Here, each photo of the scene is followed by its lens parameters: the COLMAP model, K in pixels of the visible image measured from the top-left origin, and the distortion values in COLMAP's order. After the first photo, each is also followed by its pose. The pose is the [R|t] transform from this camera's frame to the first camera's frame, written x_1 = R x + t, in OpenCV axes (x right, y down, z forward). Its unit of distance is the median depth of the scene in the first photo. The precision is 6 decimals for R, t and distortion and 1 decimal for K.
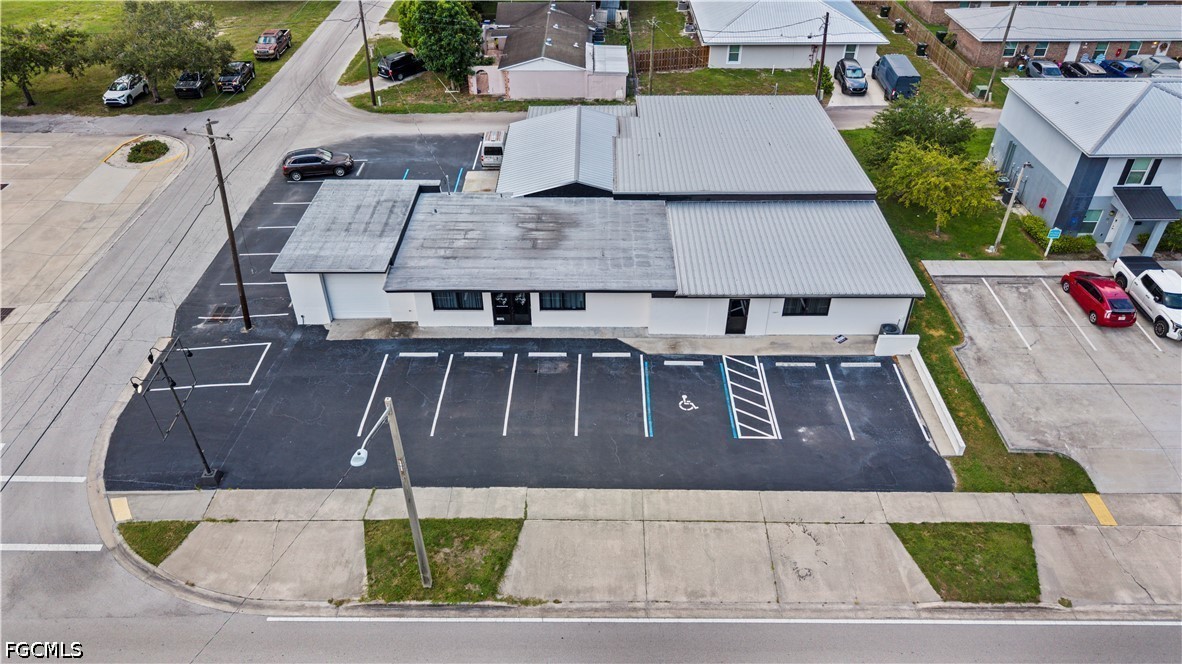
lens RADIAL K [[805.5, 0, 591.0], [0, 805.5, 332.0], [0, 0, 1]] dist [0.007394, -0.004813]
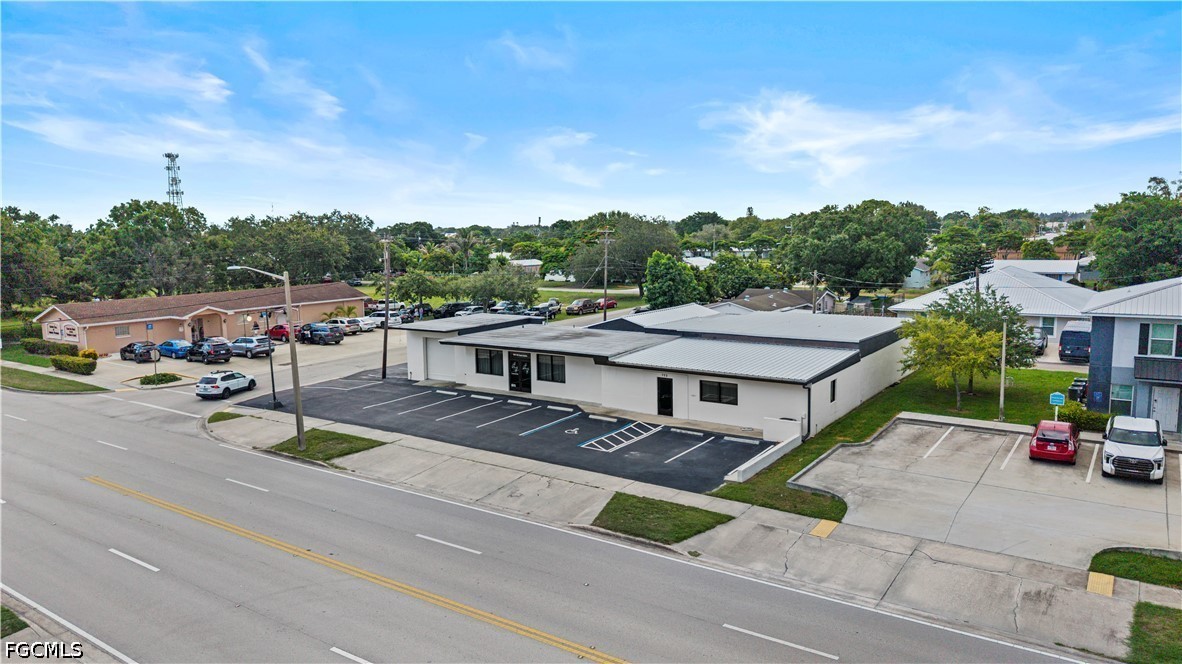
lens RADIAL K [[811.6, 0, 592.3], [0, 811.6, 295.5], [0, 0, 1]] dist [0.030119, -0.000830]
pose [[0.825351, 0.037910, -0.563345, 0.825287], [-0.325889, 0.846757, -0.420474, 0.421610], [0.461077, 0.530627, 0.711227, 0.057553]]
